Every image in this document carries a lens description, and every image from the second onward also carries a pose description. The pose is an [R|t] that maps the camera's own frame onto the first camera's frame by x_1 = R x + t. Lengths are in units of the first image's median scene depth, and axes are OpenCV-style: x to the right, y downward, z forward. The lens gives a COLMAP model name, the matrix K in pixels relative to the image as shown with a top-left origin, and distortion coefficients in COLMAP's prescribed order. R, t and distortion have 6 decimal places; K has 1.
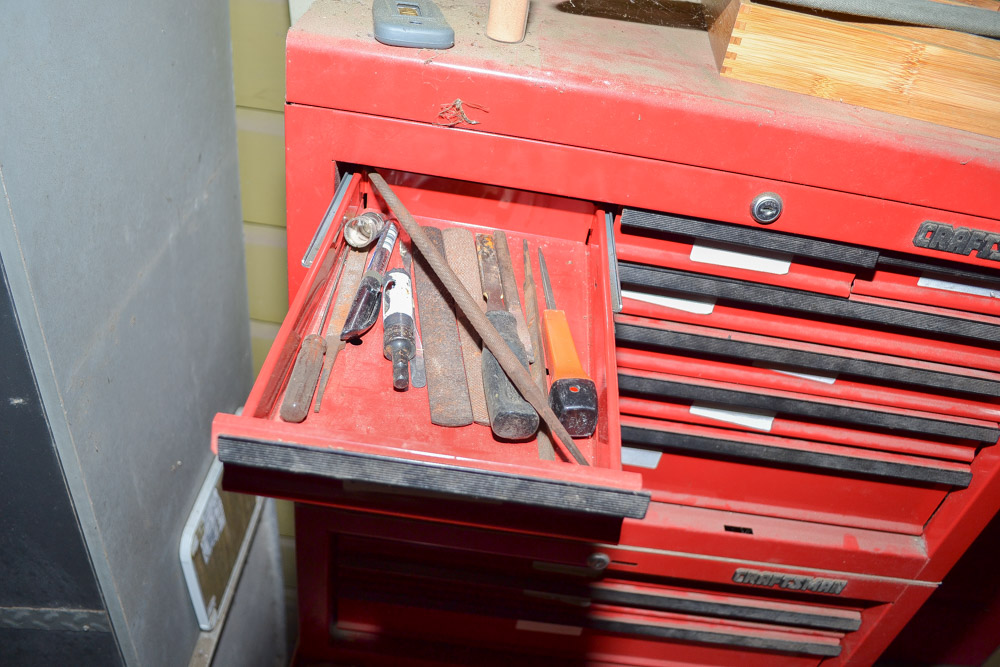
lens RADIAL K [[793.8, 0, 465.7], [0, 793.8, 330.8], [0, 0, 1]] dist [-0.087568, 0.015331]
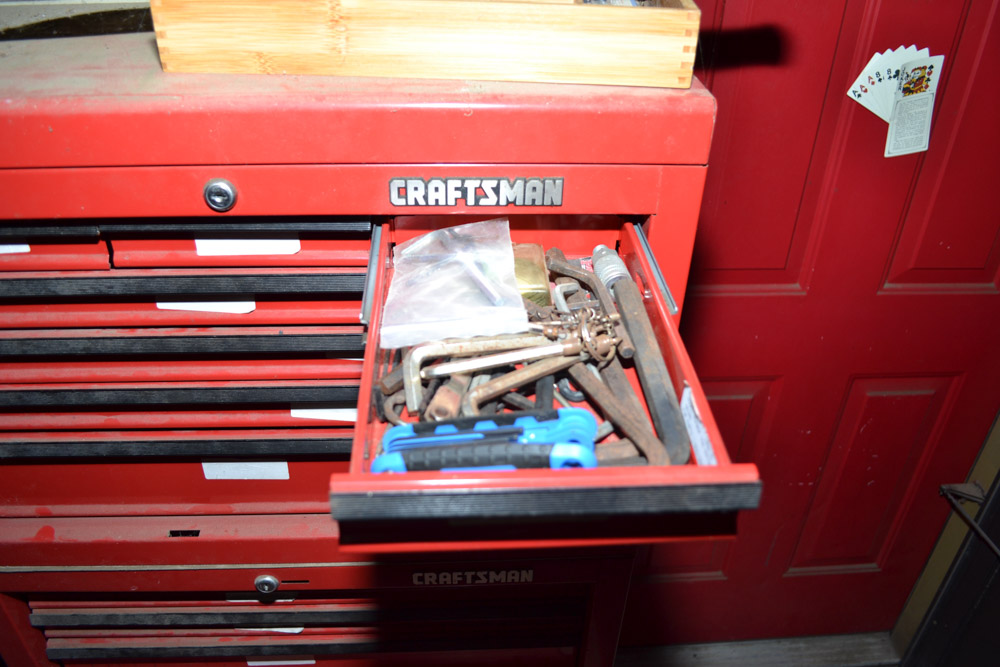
lens RADIAL K [[793.8, 0, 464.8], [0, 793.8, 324.0], [0, 0, 1]] dist [-0.087568, 0.015331]
pose [[0.987059, -0.159261, 0.018701, 0.580182], [0.160046, 0.985672, -0.053247, 0.090566], [-0.009952, 0.055551, 0.998406, 0.032881]]
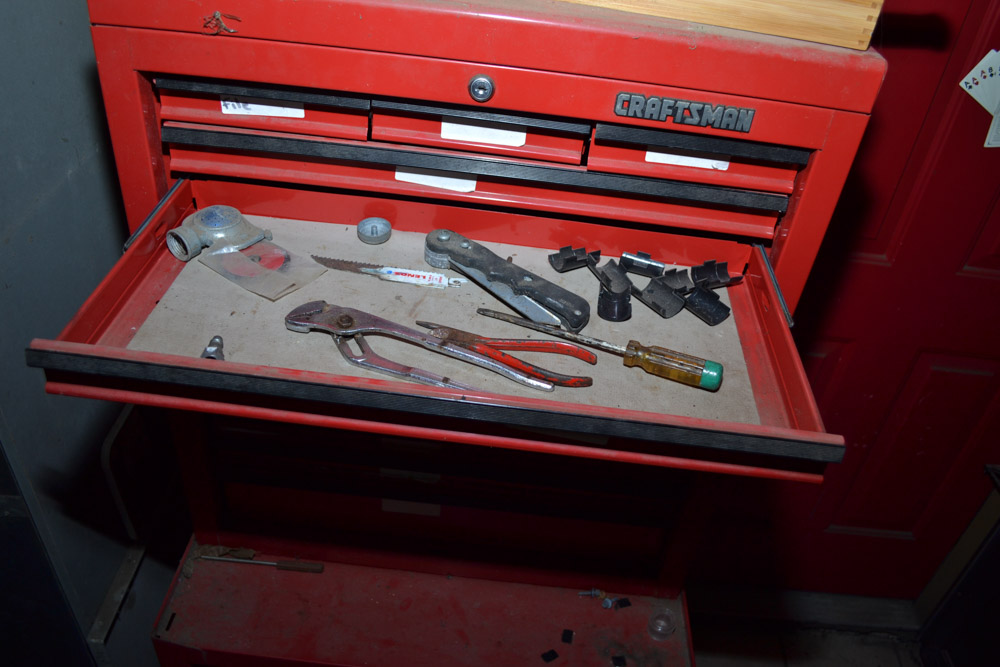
lens RADIAL K [[793.8, 0, 465.7], [0, 793.8, 318.3], [0, 0, 1]] dist [-0.087568, 0.015331]
pose [[0.998993, -0.033404, -0.029963, 0.349016], [0.032981, 0.999351, -0.014497, 0.195065], [0.030428, 0.013494, 0.999446, -0.193617]]
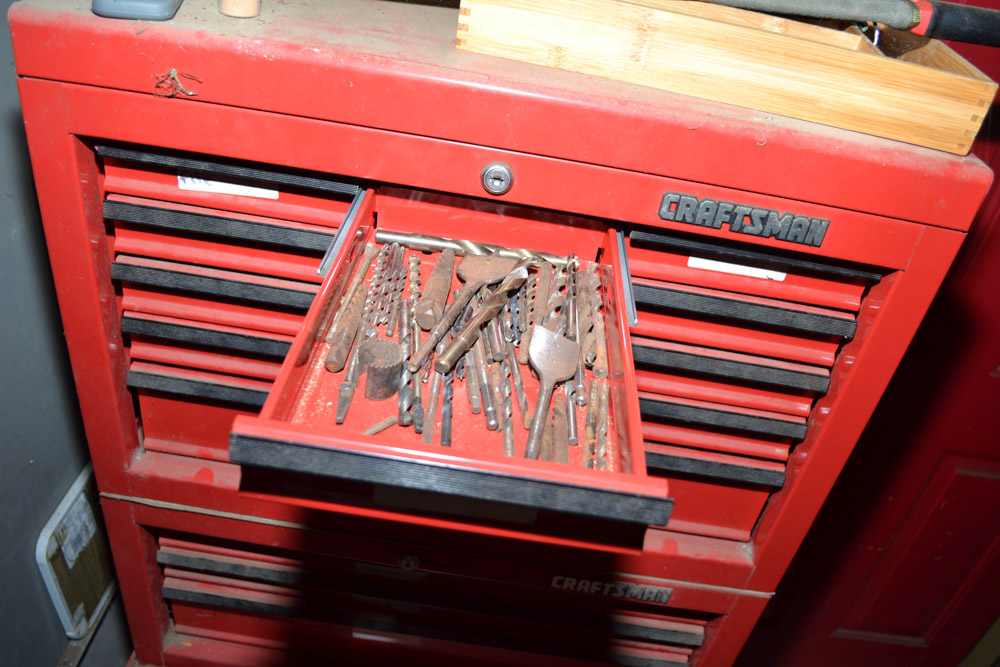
lens RADIAL K [[793.8, 0, 467.2], [0, 793.8, 322.5], [0, 0, 1]] dist [-0.087568, 0.015331]
pose [[0.999910, 0.009812, -0.009150, 0.324362], [-0.010344, 0.998142, -0.060040, 0.074569], [0.008544, 0.060129, 0.998154, 0.020912]]
